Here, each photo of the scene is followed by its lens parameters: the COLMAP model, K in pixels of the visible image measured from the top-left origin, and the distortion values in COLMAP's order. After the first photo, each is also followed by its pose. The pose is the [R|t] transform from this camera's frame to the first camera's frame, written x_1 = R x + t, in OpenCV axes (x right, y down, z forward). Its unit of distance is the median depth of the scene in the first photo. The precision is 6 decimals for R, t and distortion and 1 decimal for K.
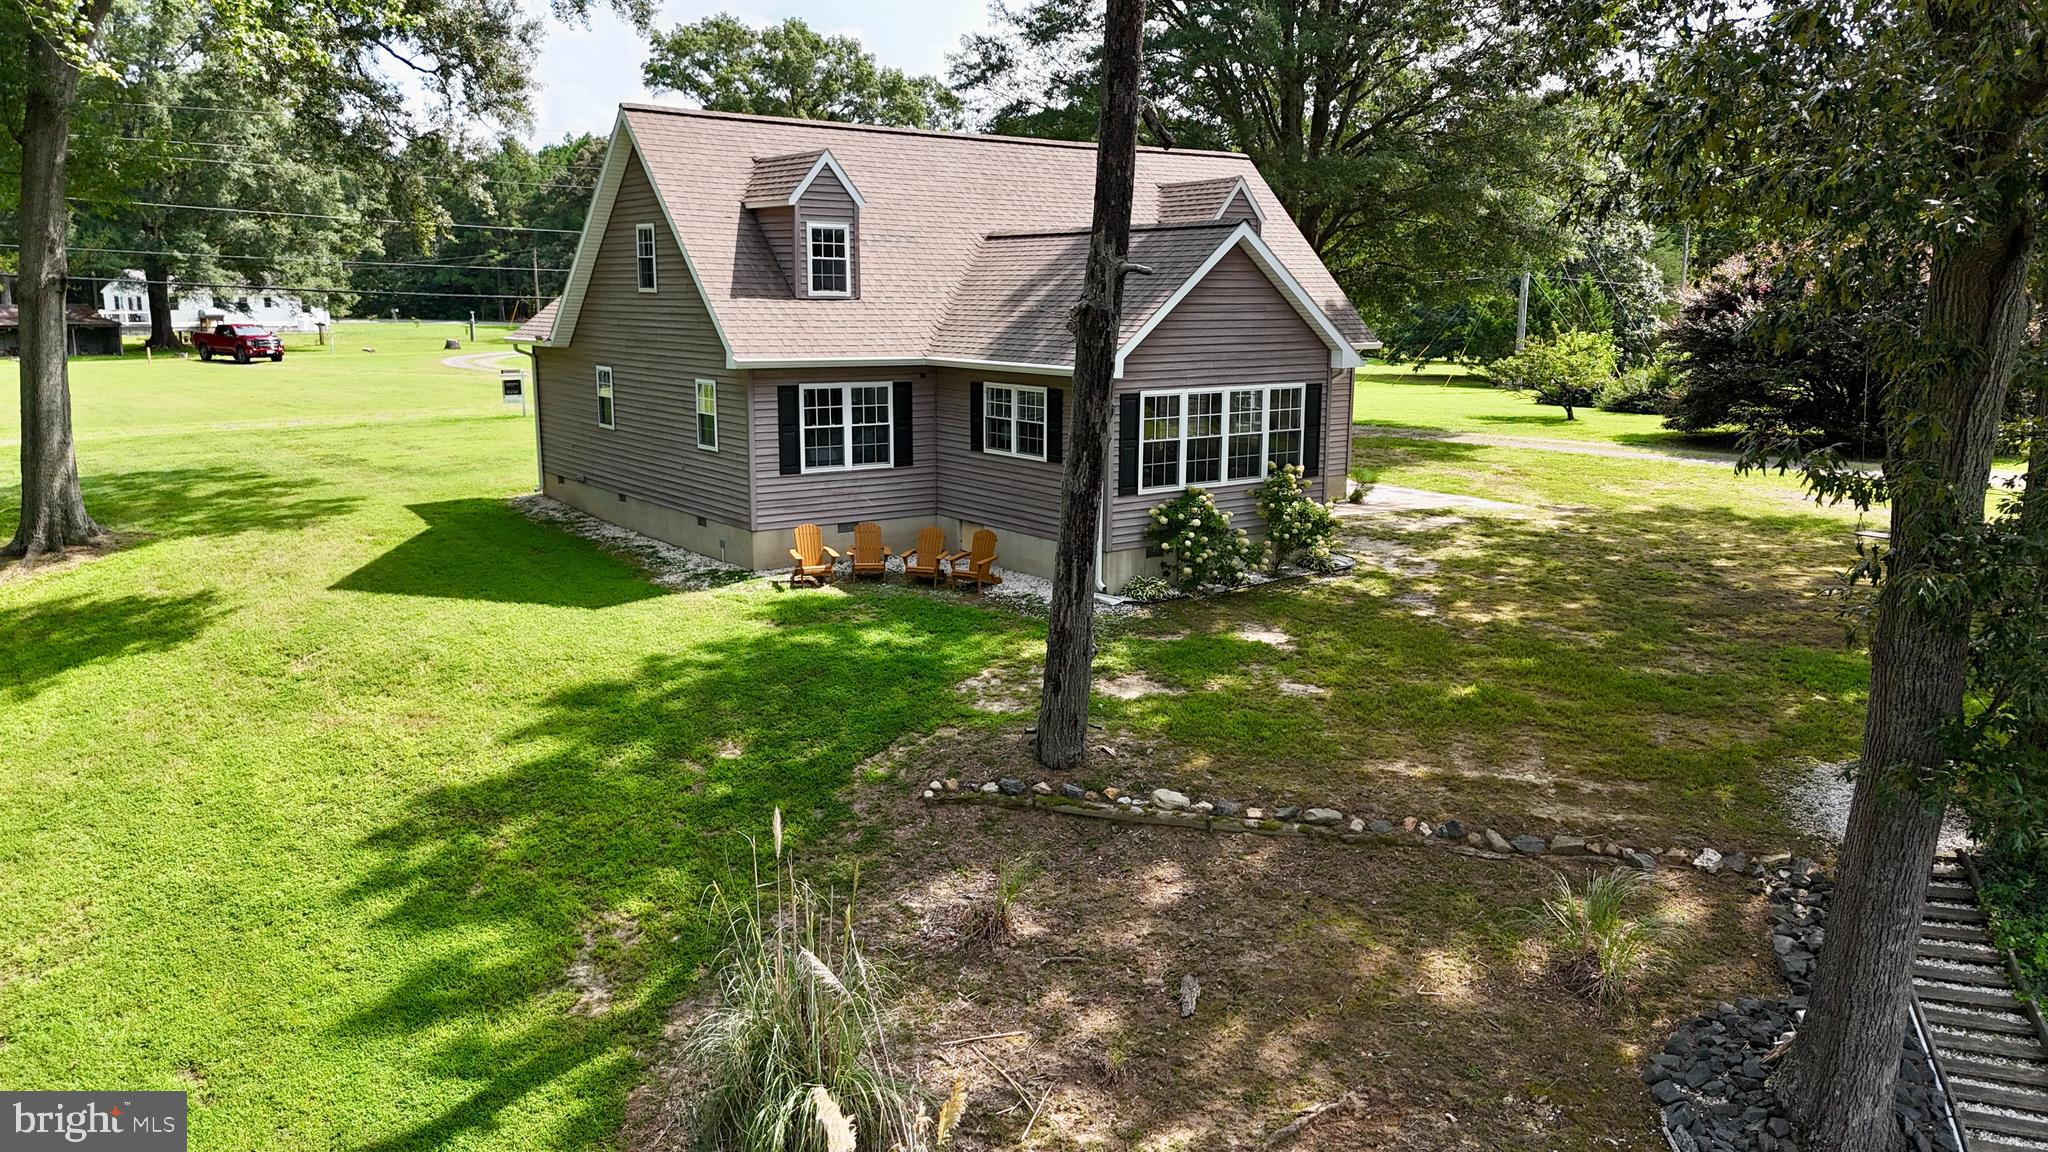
lens RADIAL K [[1388.3, 0, 1031.4], [0, 1388.3, 562.2], [0, 0, 1]] dist [0.154431, -0.406934]
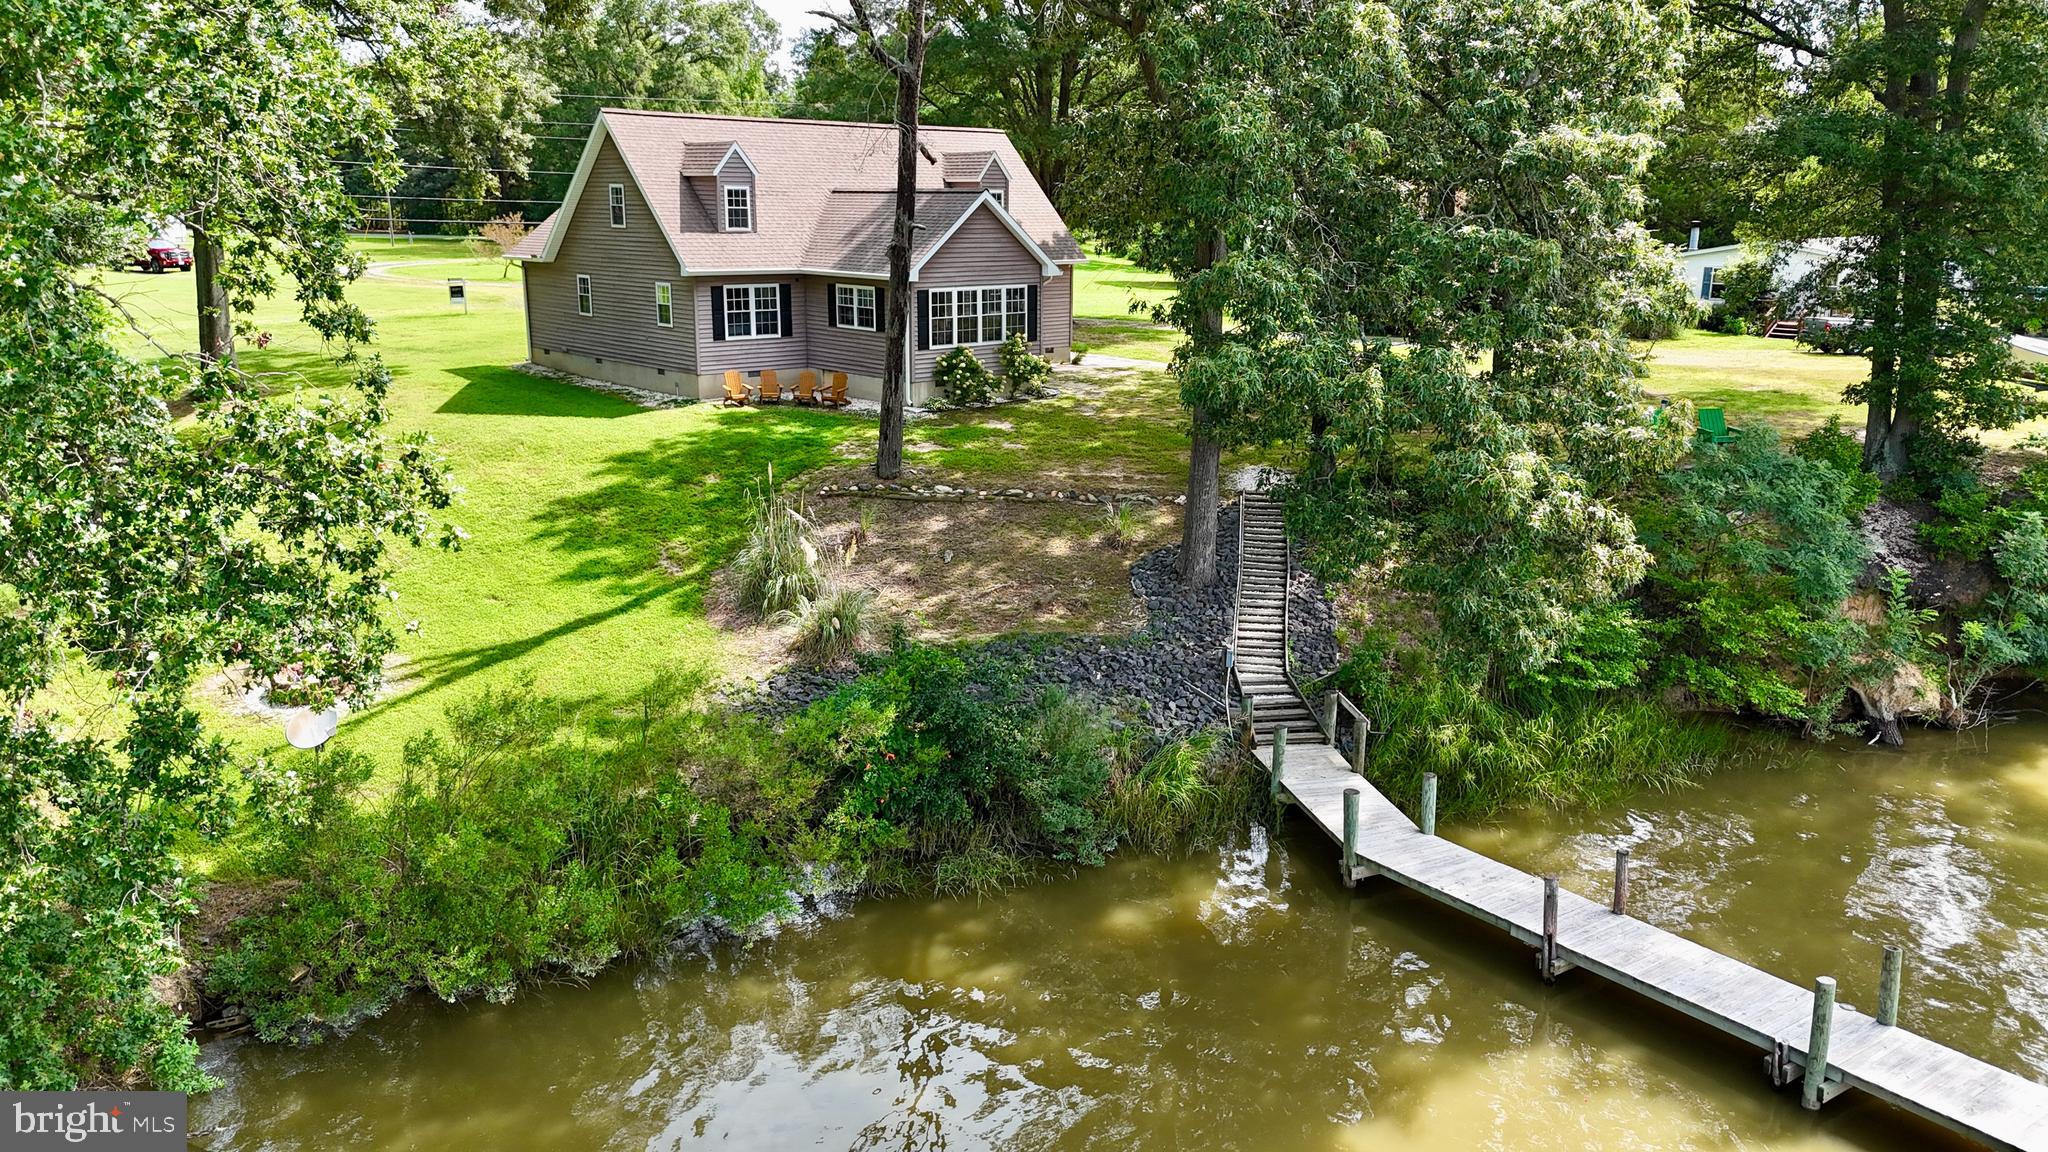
lens RADIAL K [[1388.3, 0, 1031.4], [0, 1388.3, 562.2], [0, 0, 1]] dist [0.154431, -0.406934]
pose [[0.992069, -0.027792, 0.122579, -0.017225], [0.019992, 0.997723, 0.064408, 0.102707], [-0.124090, -0.061447, 0.990367, -0.728891]]
